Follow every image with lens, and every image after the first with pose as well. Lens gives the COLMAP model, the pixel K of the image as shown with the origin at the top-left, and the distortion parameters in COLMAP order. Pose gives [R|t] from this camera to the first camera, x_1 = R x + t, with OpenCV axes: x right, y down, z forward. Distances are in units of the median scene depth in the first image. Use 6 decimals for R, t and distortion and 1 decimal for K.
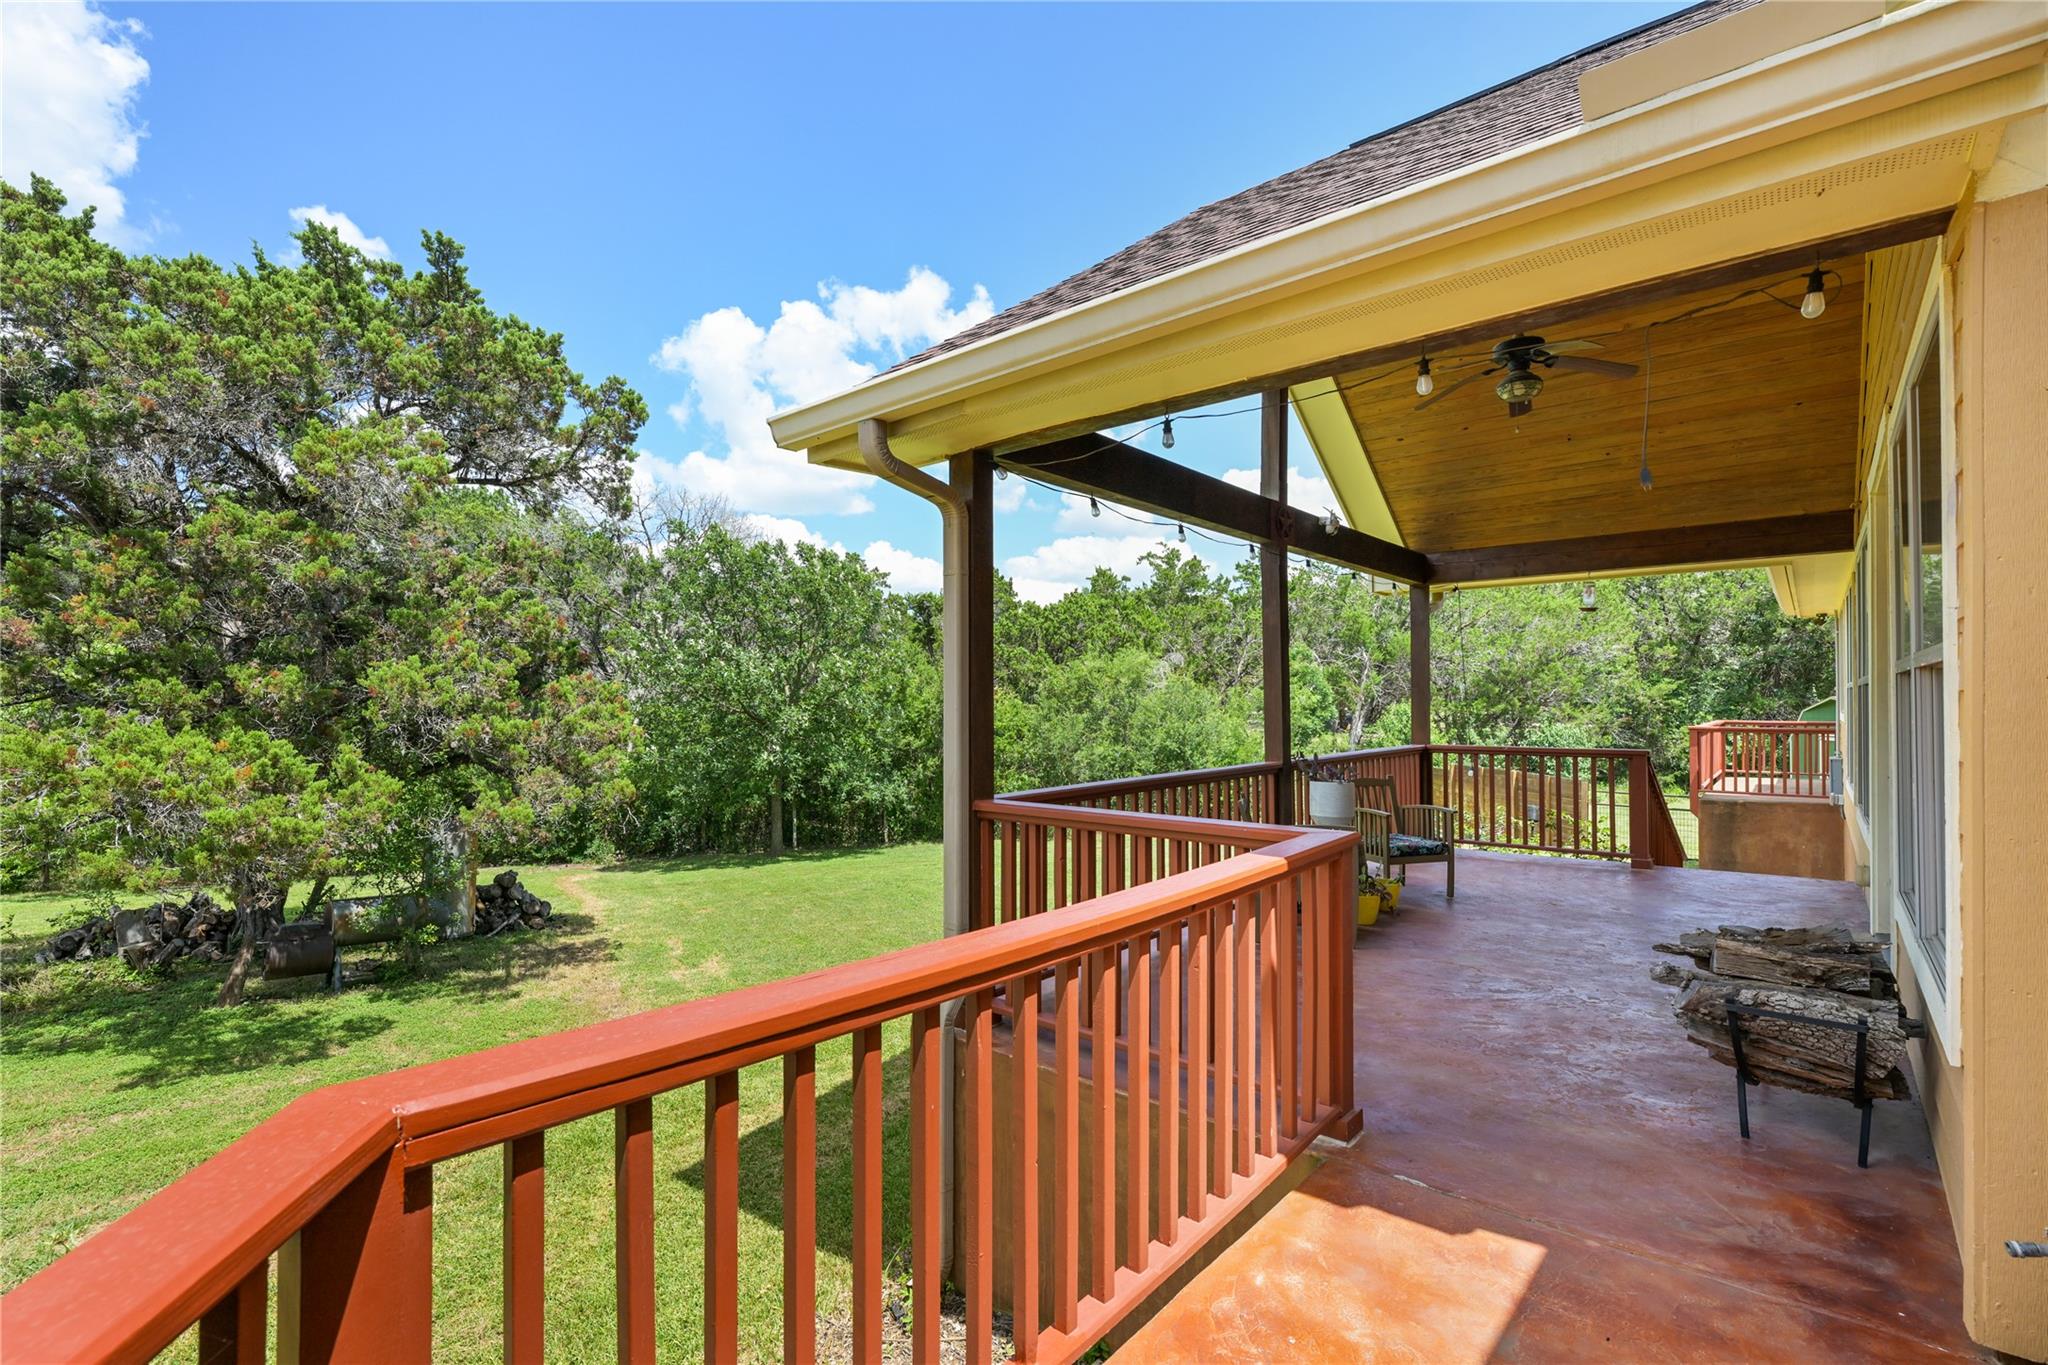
lens RADIAL K [[913.9, 0, 1020.3], [0, 913.9, 693.9], [0, 0, 1]] dist [-0.002103, 0.000015]
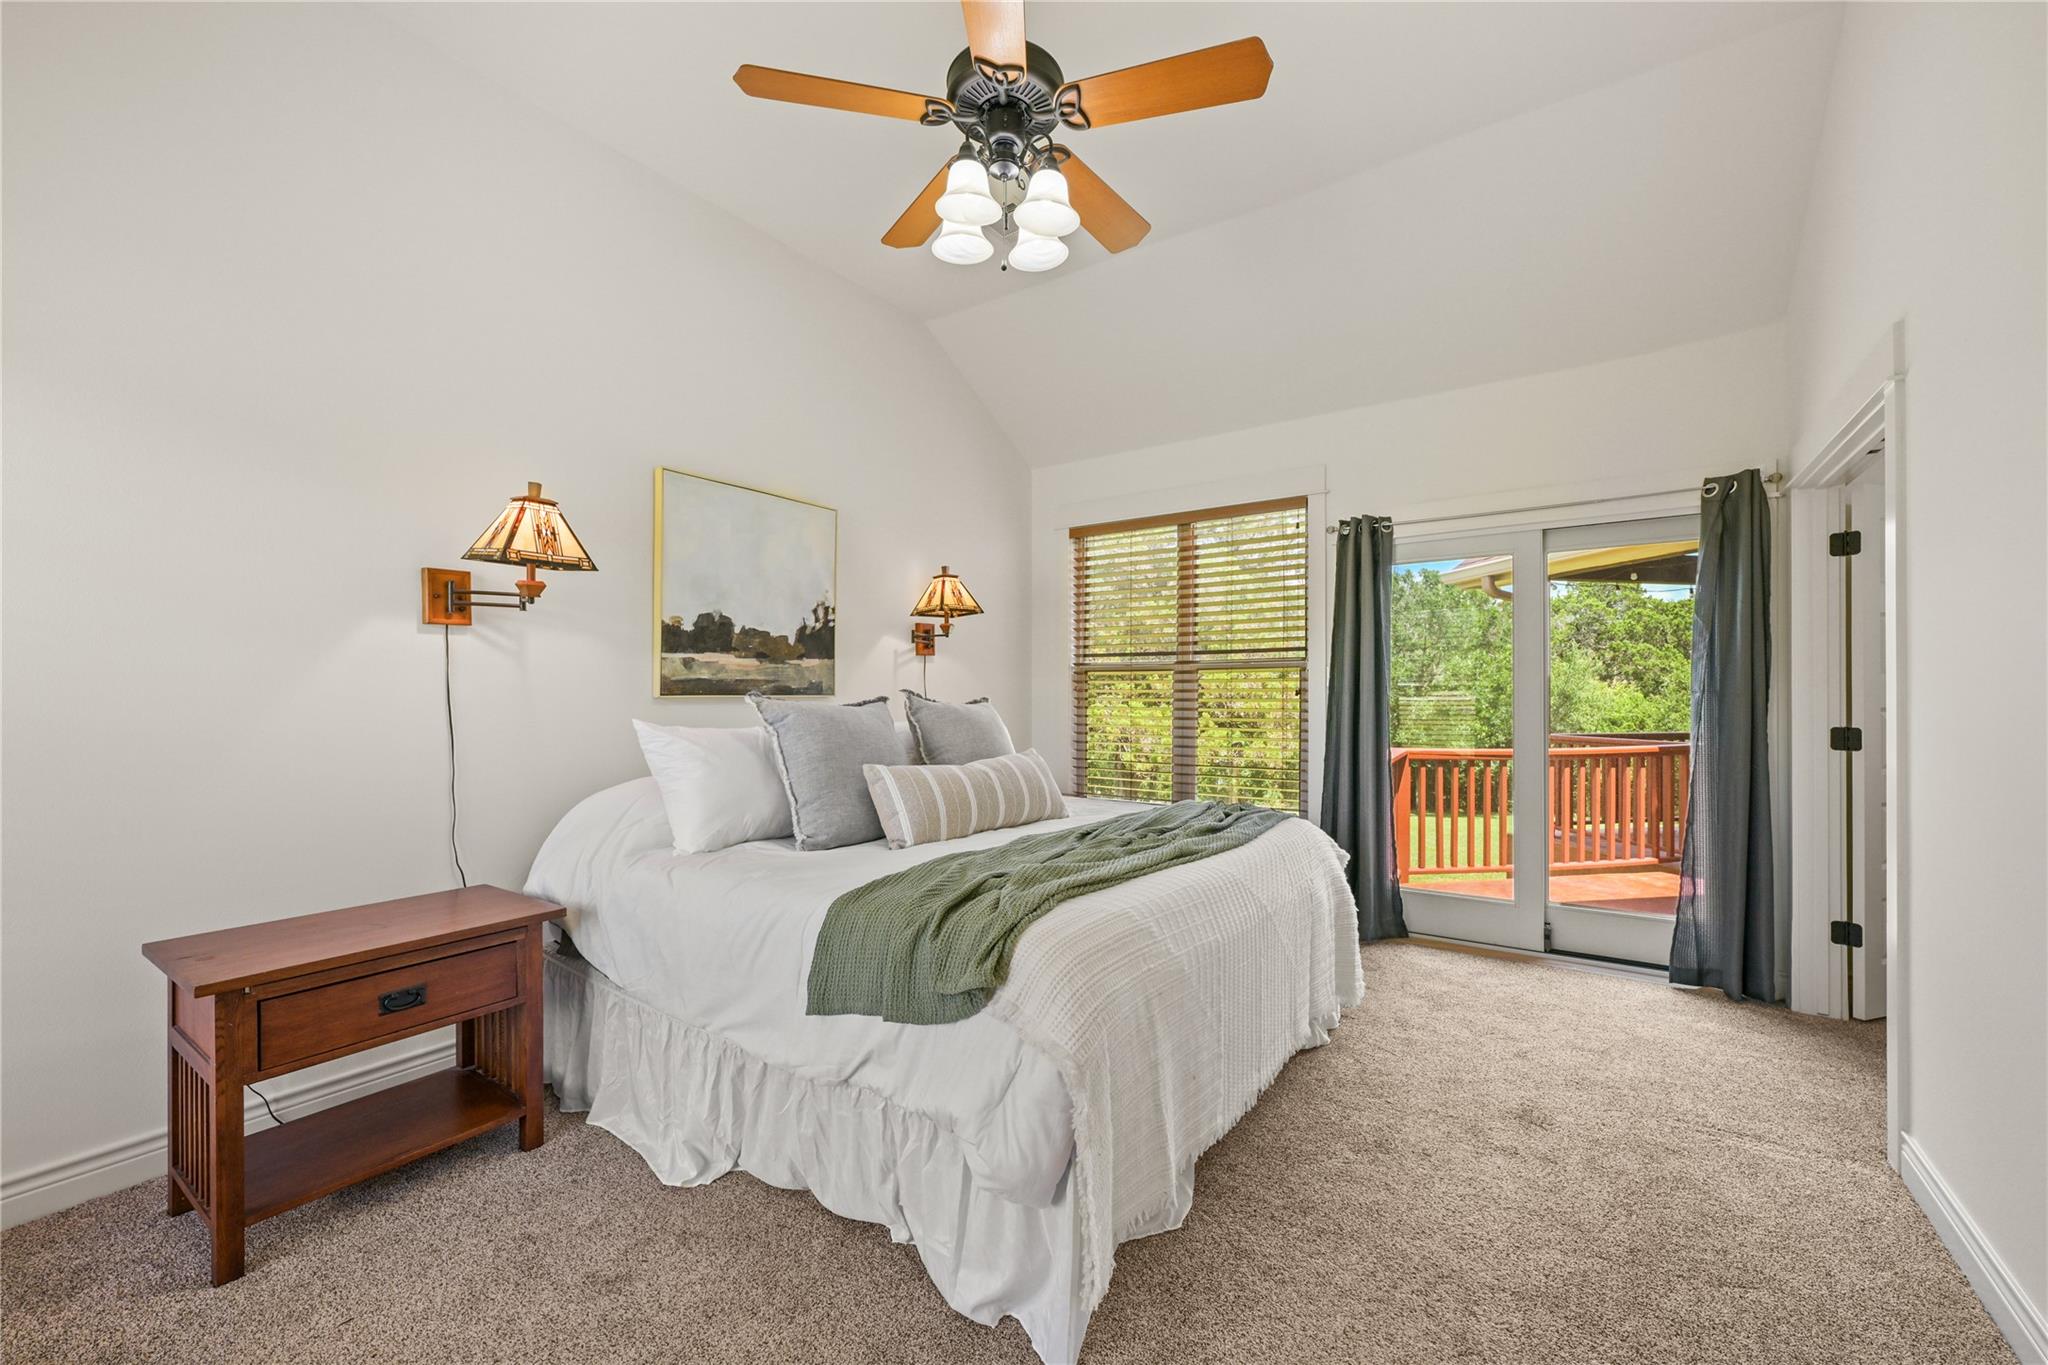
lens RADIAL K [[814.6, 0, 1025.5], [0, 814.6, 686.1], [0, 0, 1]] dist [0.001807, 0.000473]
pose [[0.780483, -0.000692, -0.625177, 0.074261], [-0.000073, 0.999999, -0.001199, -0.000385], [0.625177, 0.000981, 0.780482, -0.464398]]
